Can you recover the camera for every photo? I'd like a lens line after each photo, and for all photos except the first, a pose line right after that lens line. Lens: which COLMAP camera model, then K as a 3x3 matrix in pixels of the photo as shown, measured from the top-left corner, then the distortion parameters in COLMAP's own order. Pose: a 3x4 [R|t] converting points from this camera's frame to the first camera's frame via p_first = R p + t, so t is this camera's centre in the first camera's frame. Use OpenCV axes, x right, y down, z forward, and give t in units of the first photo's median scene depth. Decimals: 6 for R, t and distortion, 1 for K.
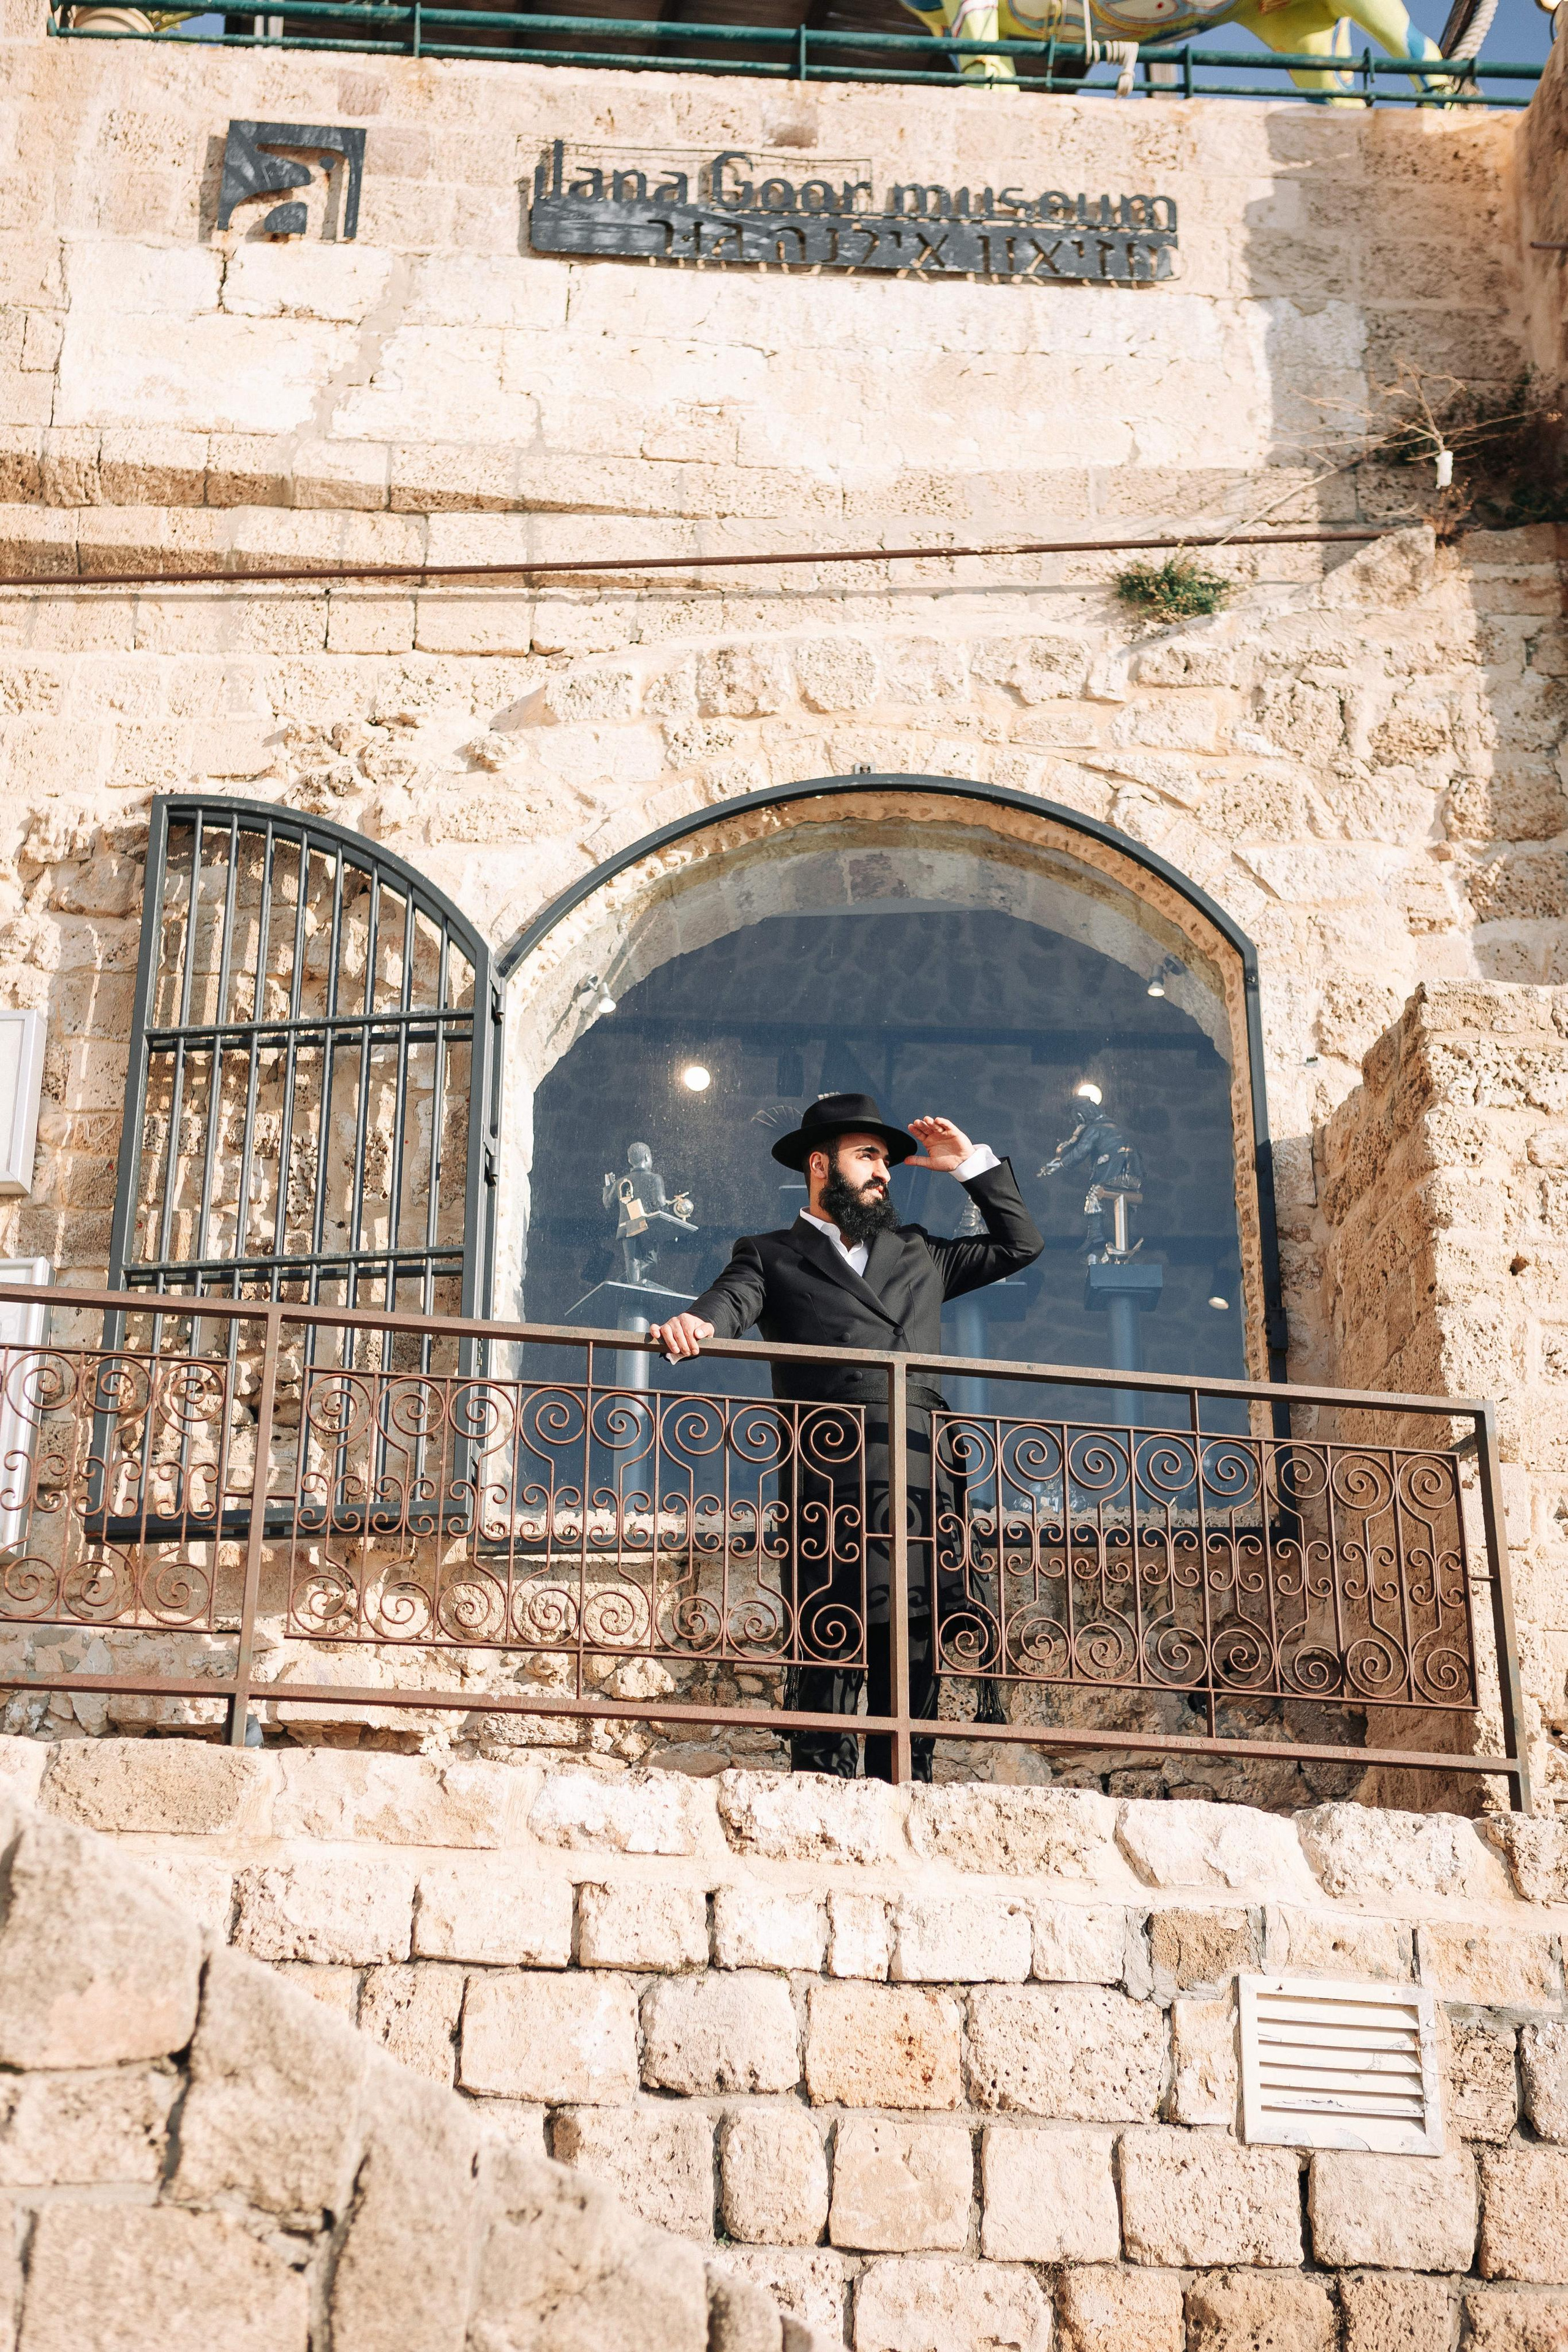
lens RADIAL K [[2847.9, 0, 751.4], [0, 2847.9, 1232.8], [0, 0, 1]] dist [0.077314, 0.000000]
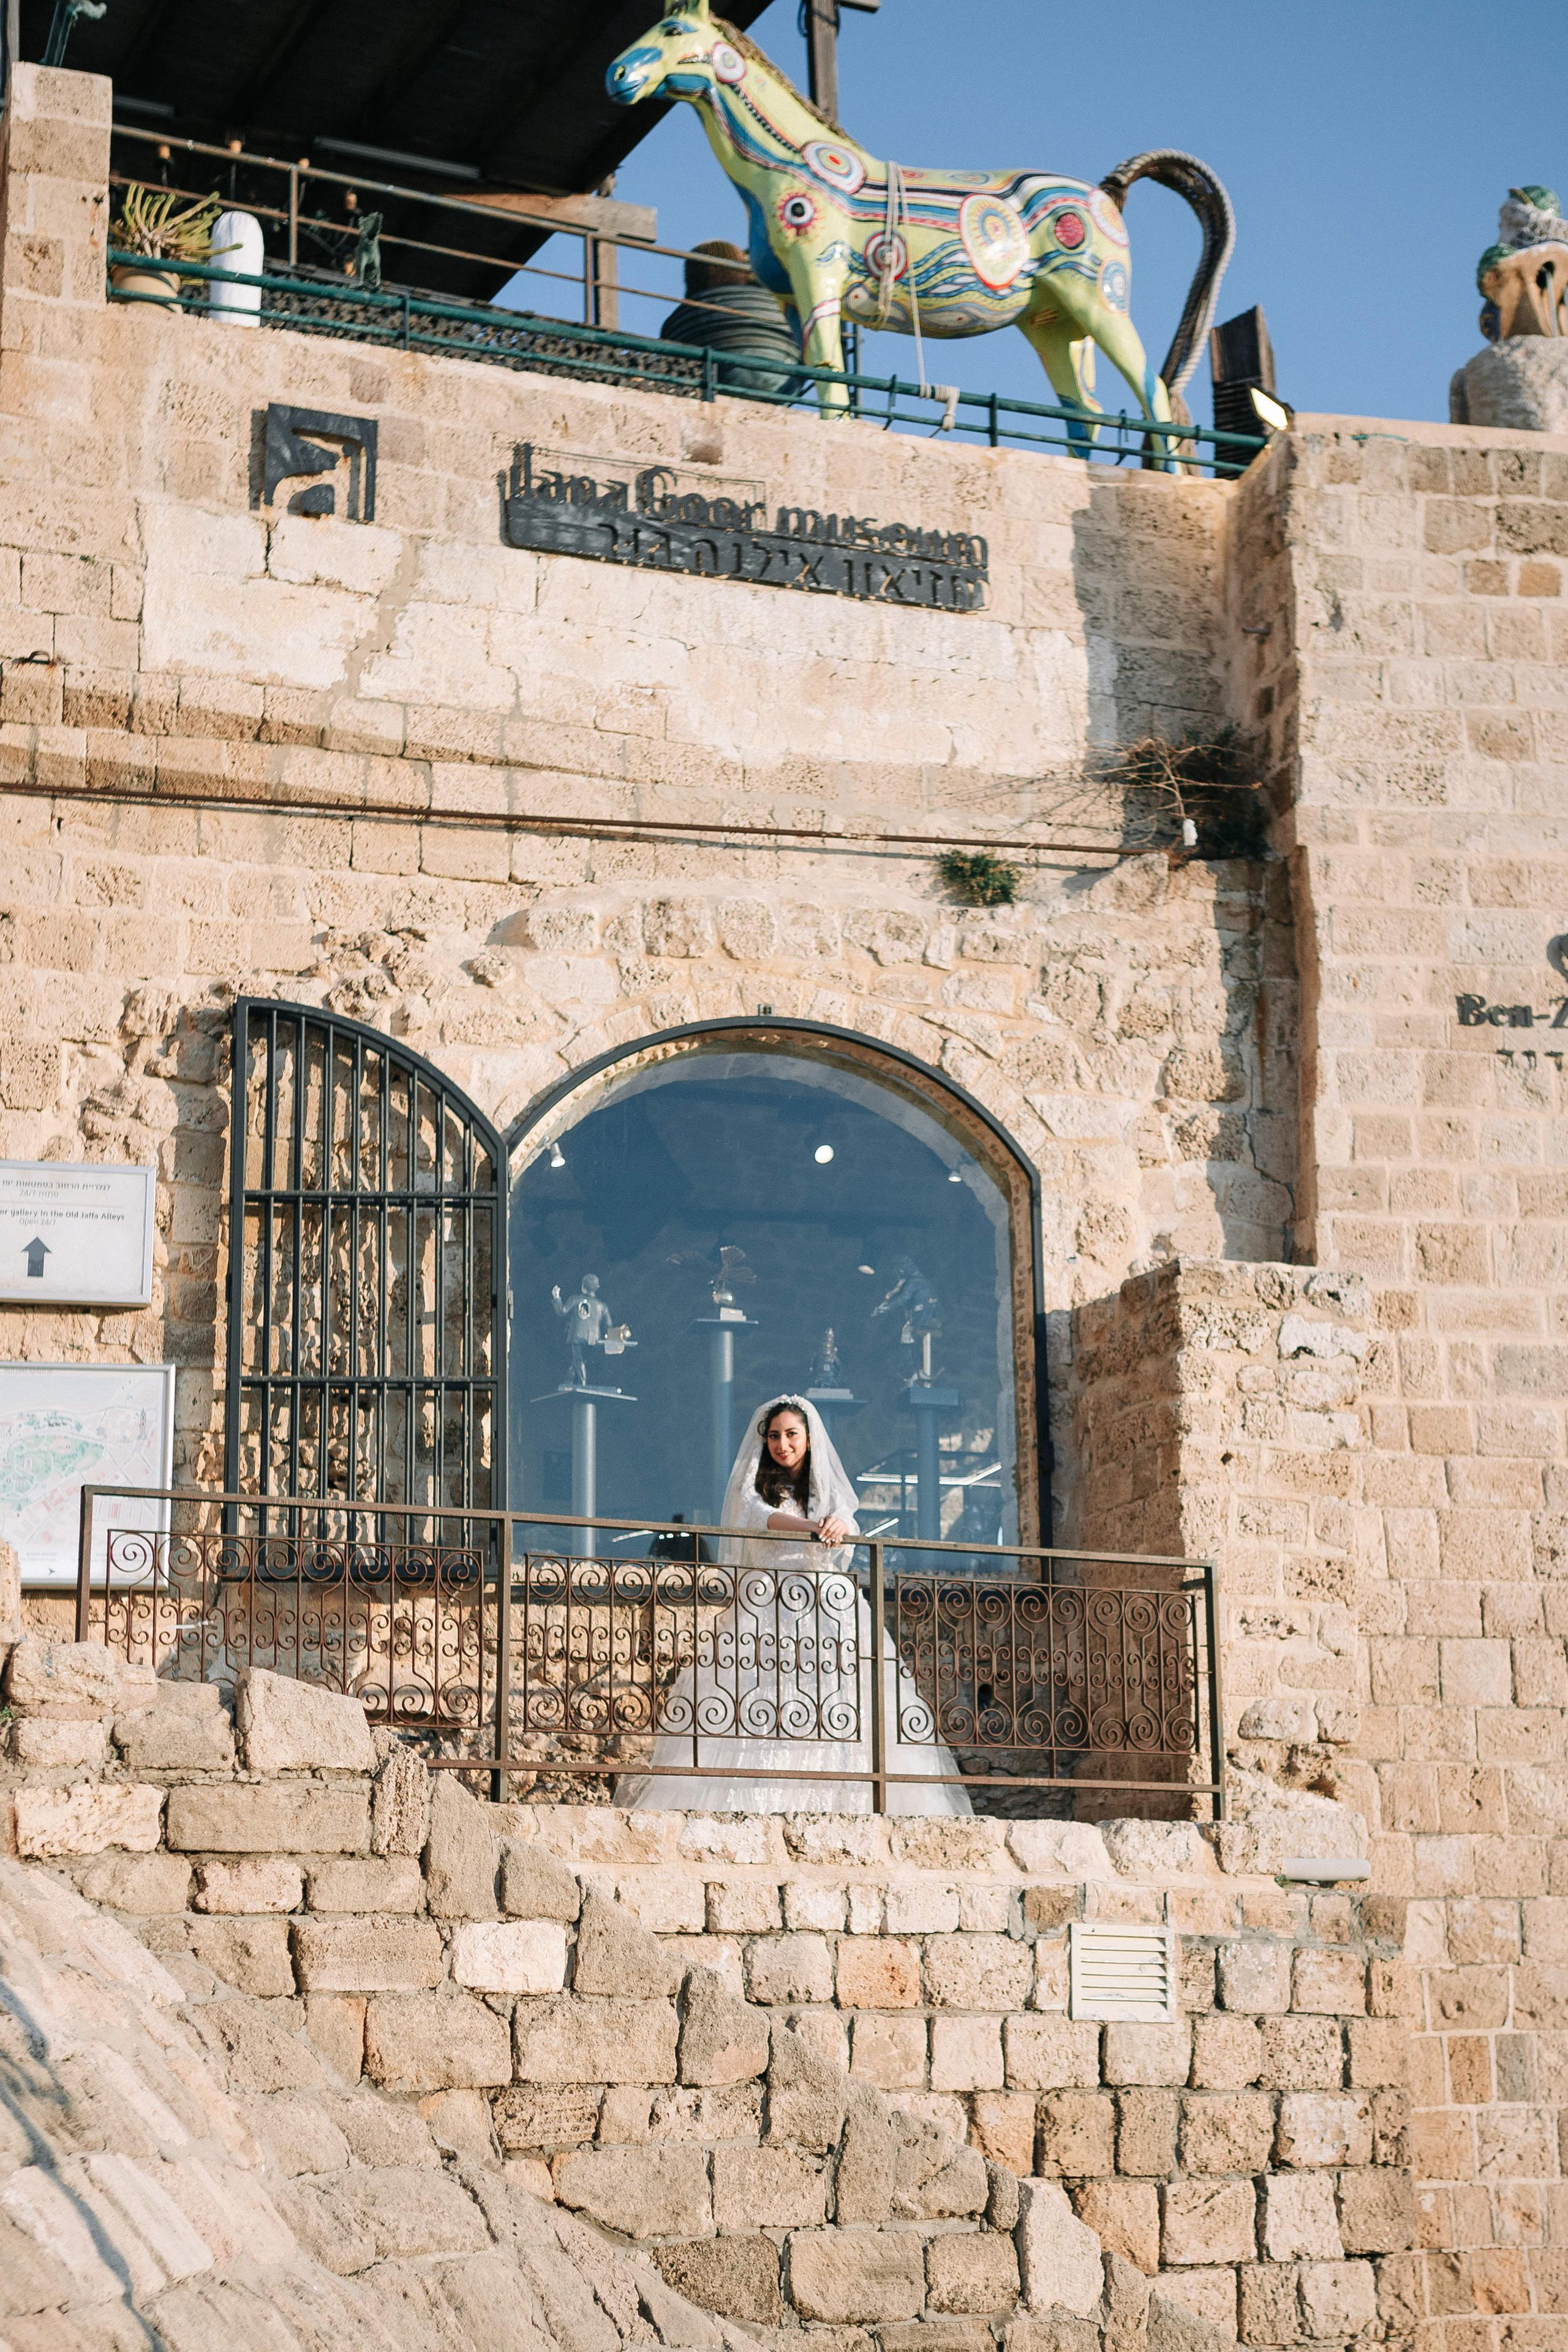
lens RADIAL K [[3019.5, 0, 798.7], [0, 3019.5, 1353.6], [0, 0, 1]] dist [0.073480, 0.000000]
pose [[0.967436, 0.033373, 0.250906, -0.304794], [-0.077663, 0.982593, 0.168758, -0.247414], [-0.240907, -0.182749, 0.953188, -0.414414]]
